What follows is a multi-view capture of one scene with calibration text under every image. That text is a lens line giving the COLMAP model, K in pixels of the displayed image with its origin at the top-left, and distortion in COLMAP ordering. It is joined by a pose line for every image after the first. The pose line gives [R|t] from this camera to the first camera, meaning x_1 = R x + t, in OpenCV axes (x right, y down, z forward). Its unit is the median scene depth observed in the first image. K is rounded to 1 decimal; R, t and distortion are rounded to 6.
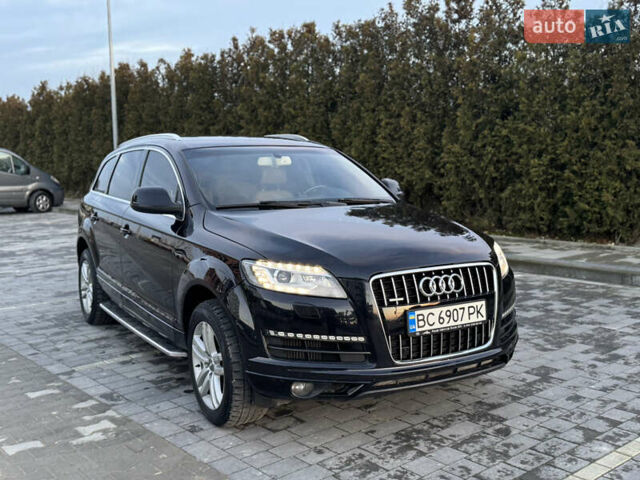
lens RADIAL K [[696.2, 0, 320.1], [0, 696.2, 243.8], [0, 0, 1]] dist [0.081928, 0.000000]
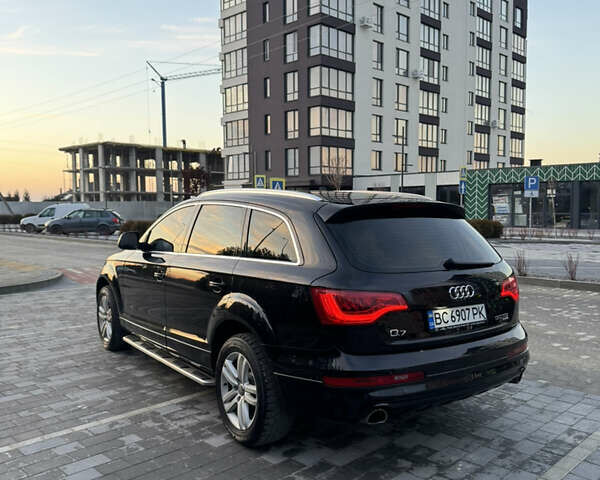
lens RADIAL K [[560.9, 0, 299.2], [0, 560.9, 249.0], [0, 0, 1]] dist [0.042512, 0.000000]
pose [[-0.996290, 0.023403, -0.082811, -0.144726], [0.006978, 0.981111, 0.193321, -0.335263], [0.085771, 0.192026, -0.977635, 2.637134]]
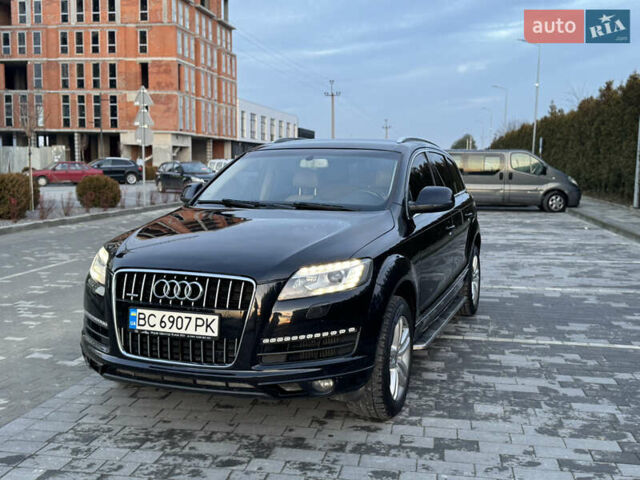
lens RADIAL K [[696.2, 0, 322.4], [0, 696.2, 247.1], [0, 0, 1]] dist [0.081928, 0.000000]
pose [[0.635316, 0.112424, -0.764025, 0.910910], [-0.109546, 0.992462, 0.054947, -0.067470], [0.764443, 0.048787, 0.642842, 0.450458]]
